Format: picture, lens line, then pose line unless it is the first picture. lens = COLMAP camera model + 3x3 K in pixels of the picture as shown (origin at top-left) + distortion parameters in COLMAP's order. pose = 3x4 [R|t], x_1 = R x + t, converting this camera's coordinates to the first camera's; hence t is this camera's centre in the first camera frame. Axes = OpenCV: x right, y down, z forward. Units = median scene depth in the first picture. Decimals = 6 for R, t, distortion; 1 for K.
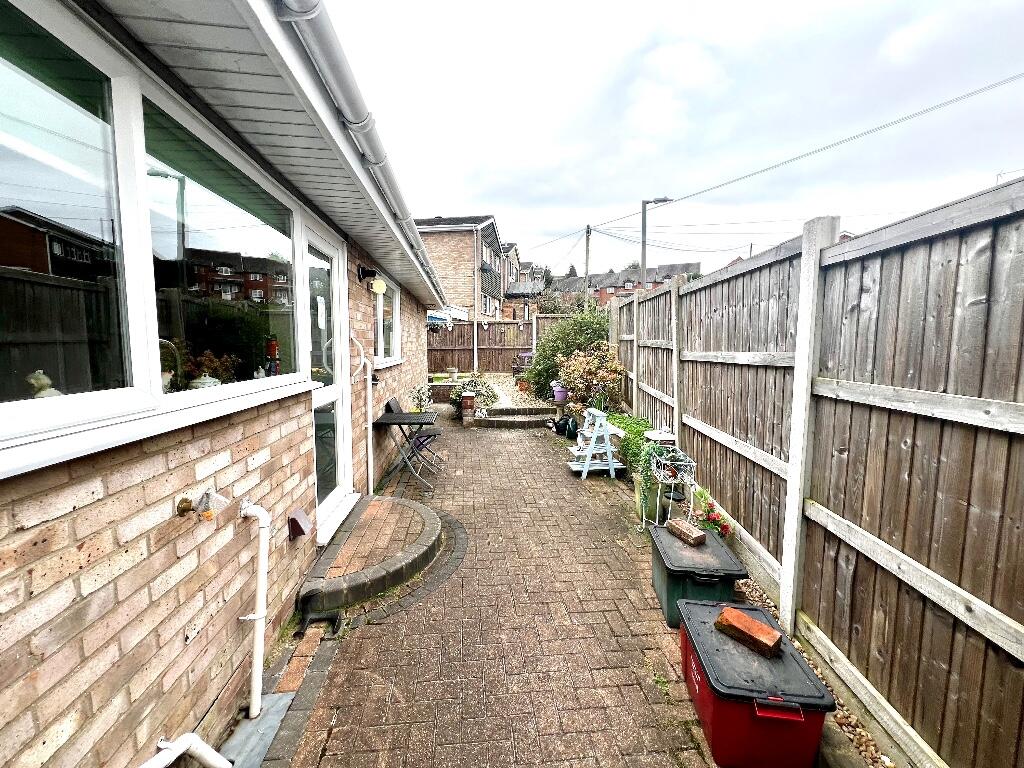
lens RADIAL K [[409.9, 0, 511.6], [0, 409.9, 381.2], [0, 0, 1]] dist [-0.001829, 0.000352]
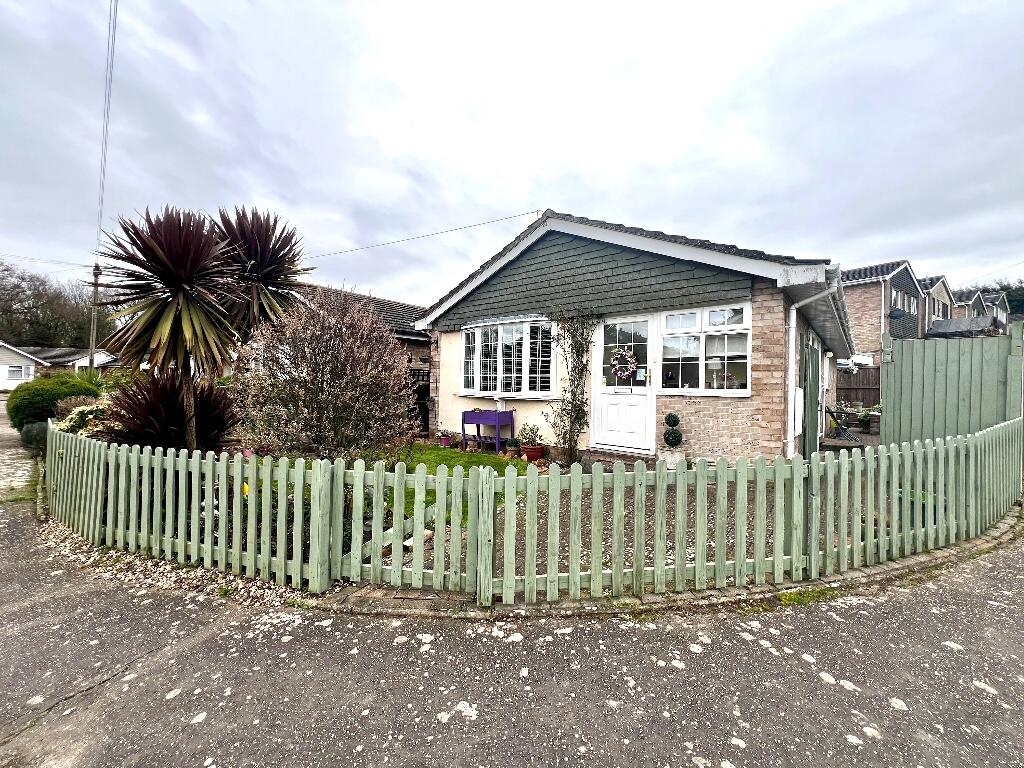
lens RADIAL K [[409.9, 0, 513.1], [0, 409.9, 381.4], [0, 0, 1]] dist [-0.001829, 0.000352]
pose [[0.687040, 0.007141, -0.726584, 0.026486], [-0.087290, 0.993521, -0.072775, 0.053648], [0.721357, 0.113423, 0.683212, -0.395539]]
